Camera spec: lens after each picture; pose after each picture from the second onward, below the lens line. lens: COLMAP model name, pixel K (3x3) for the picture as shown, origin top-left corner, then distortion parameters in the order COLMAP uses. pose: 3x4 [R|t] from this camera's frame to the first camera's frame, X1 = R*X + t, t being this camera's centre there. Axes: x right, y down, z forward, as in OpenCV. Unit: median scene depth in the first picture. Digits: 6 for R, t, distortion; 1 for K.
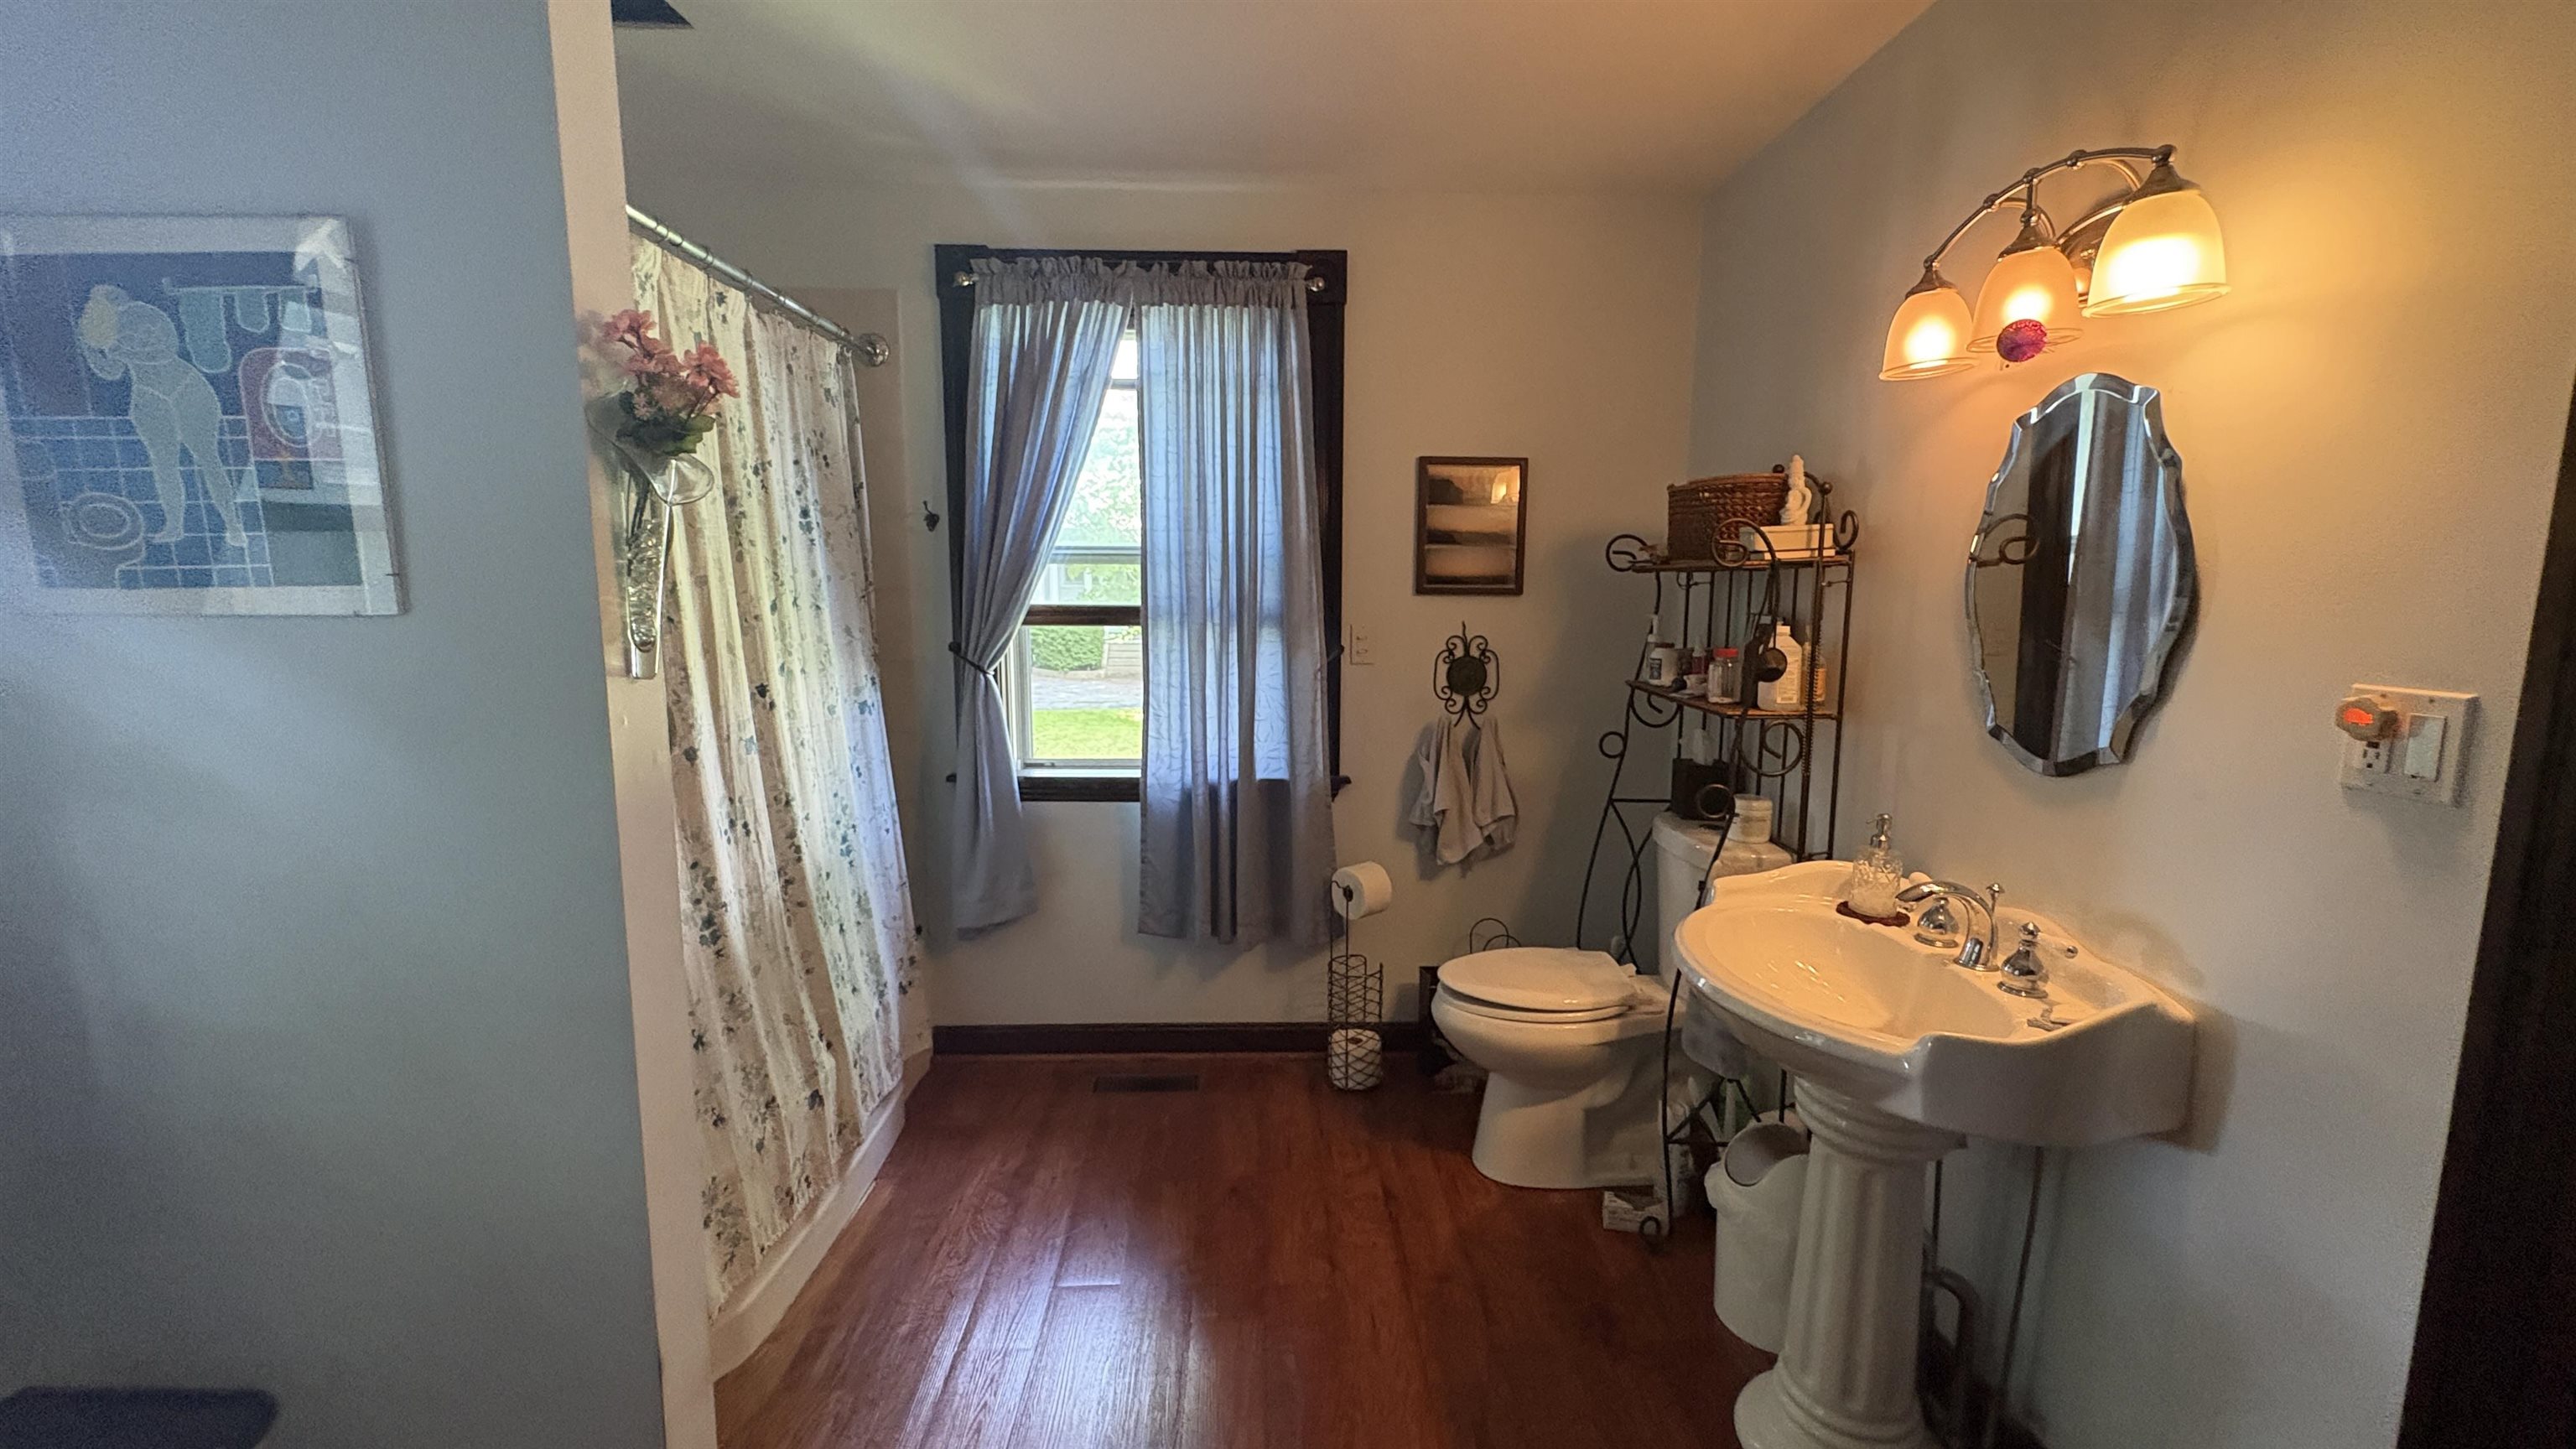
lens RADIAL K [[1026.8, 0, 1282.9], [0, 1026.8, 732.3], [0, 0, 1]] dist [-0.000048, 0.000360]
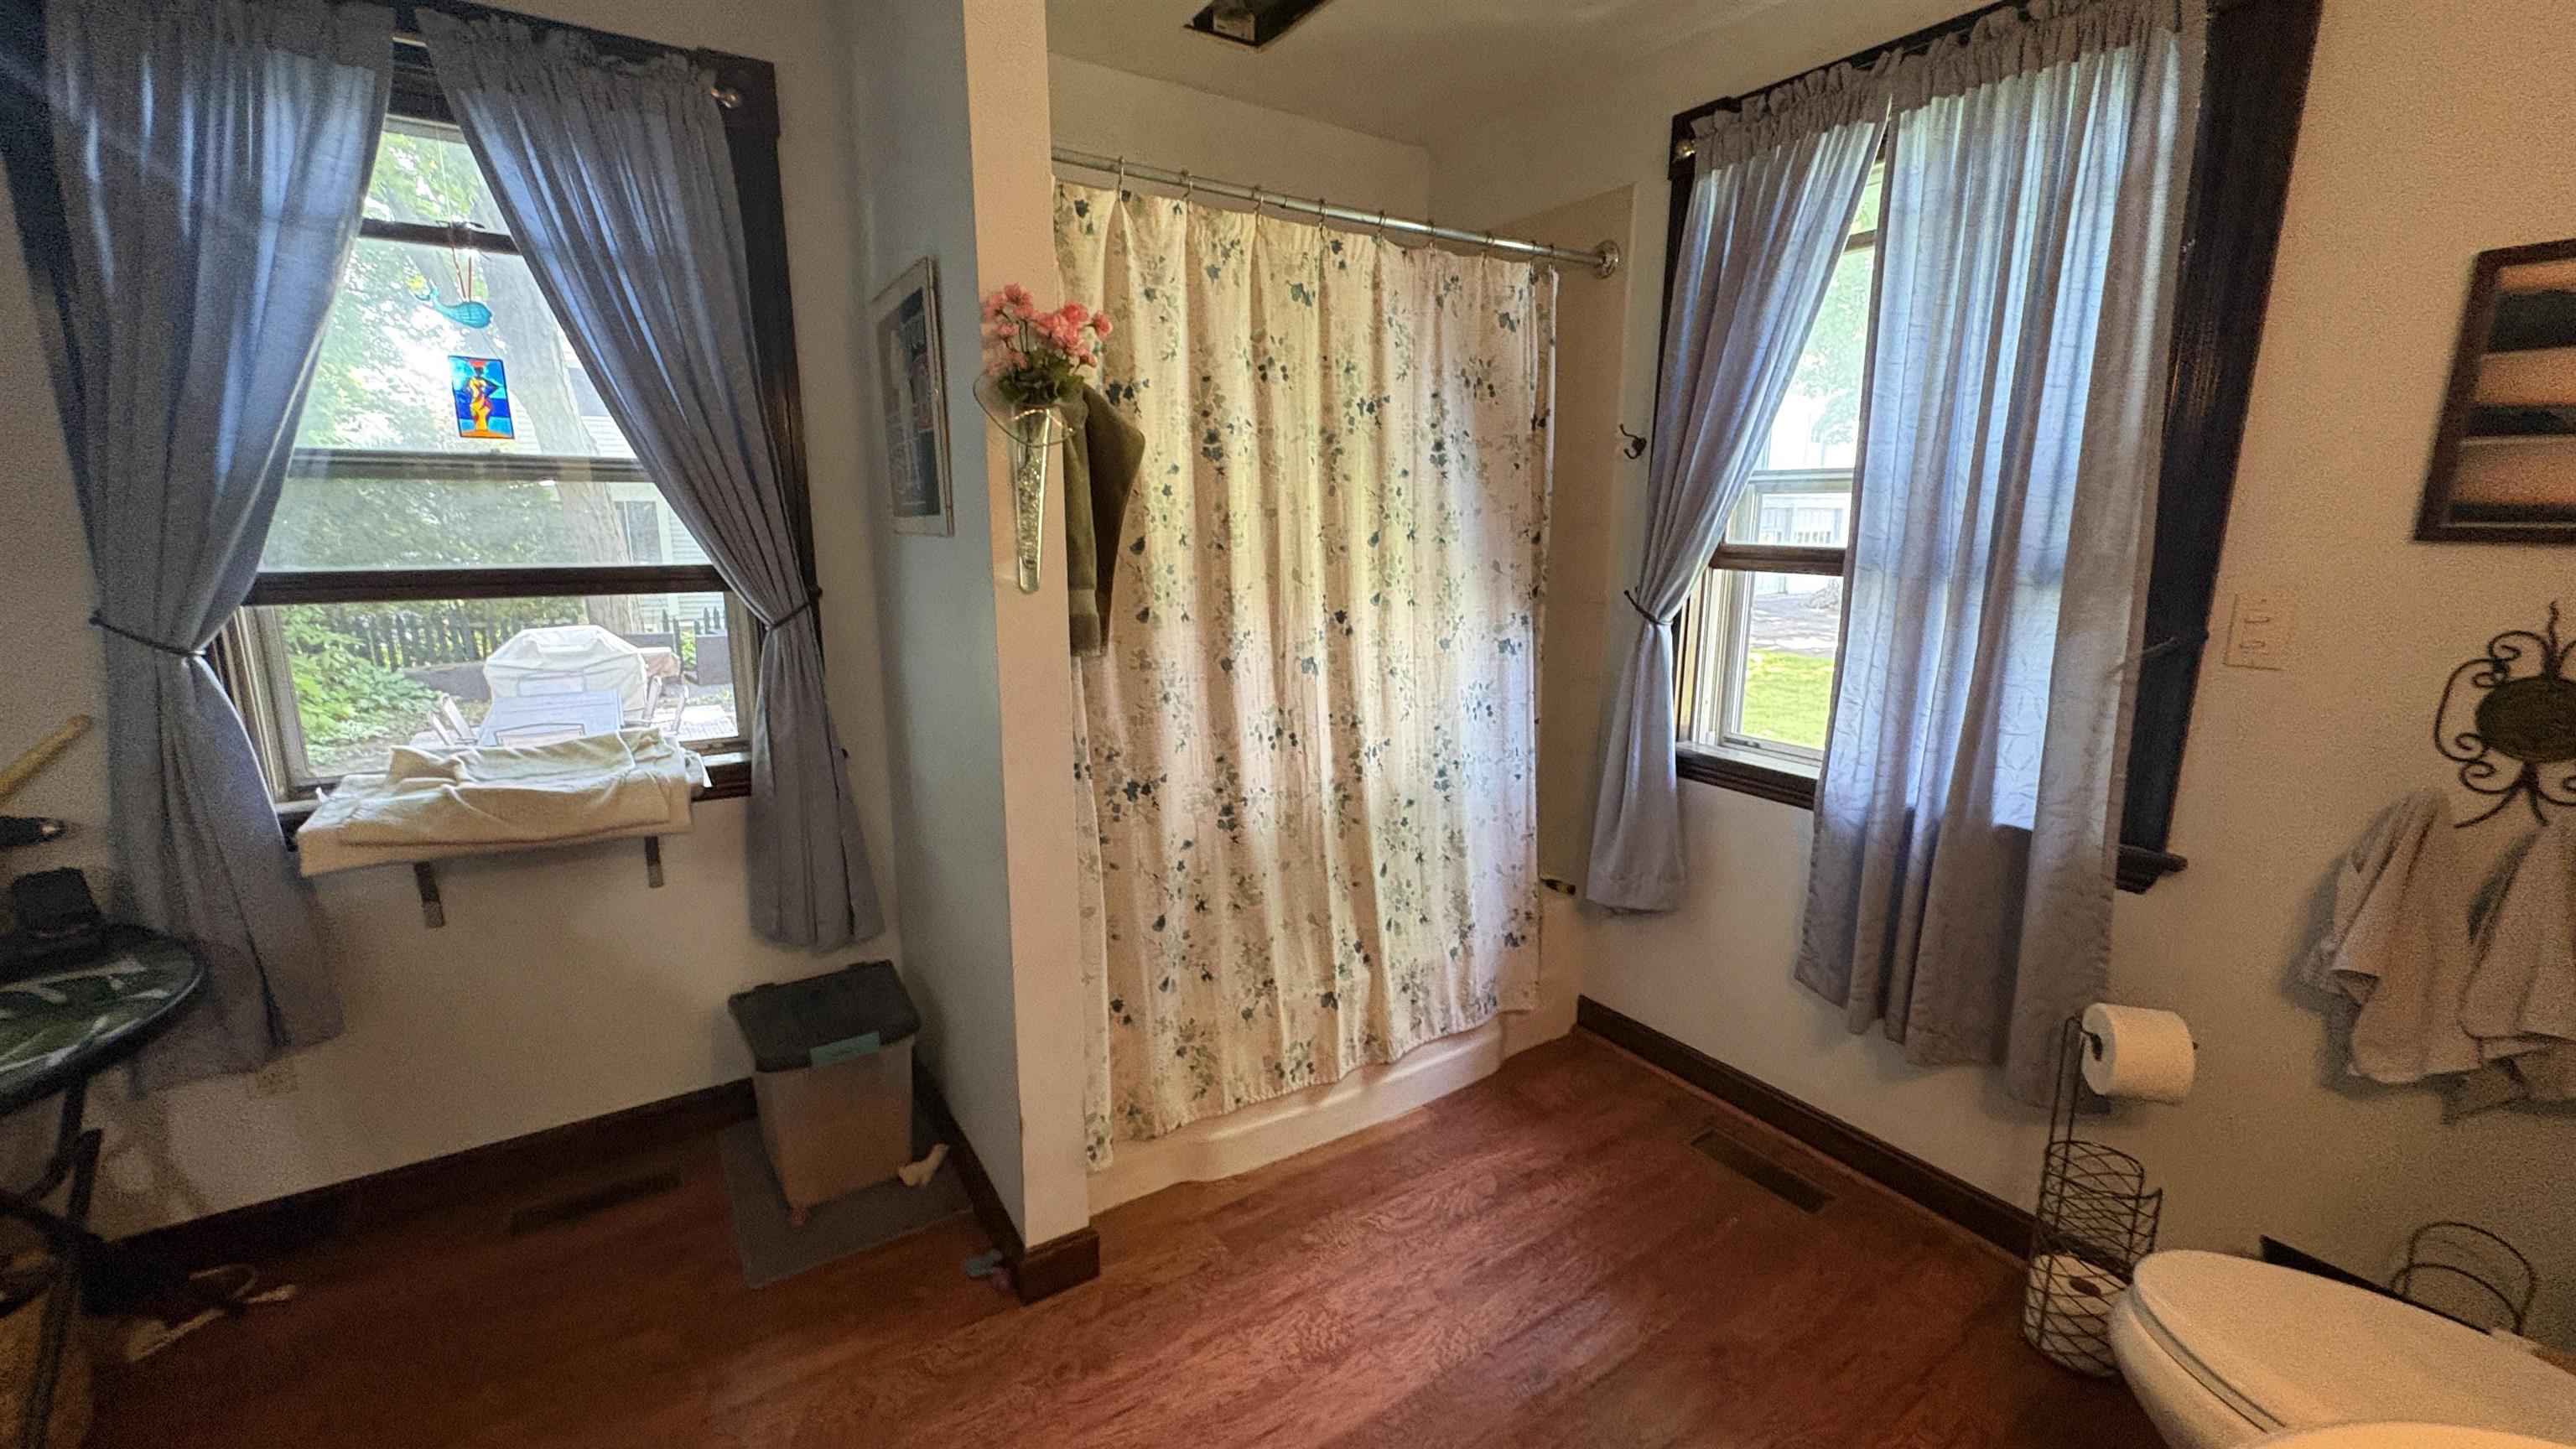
lens RADIAL K [[1026.8, 0, 1287.9], [0, 1026.8, 727.2], [0, 0, 1]] dist [-0.000048, 0.000360]
pose [[0.528151, 0.171169, -0.831720, 0.316411], [-0.125832, 0.984435, 0.122694, -0.043554], [0.839775, 0.039856, 0.541469, 0.317022]]
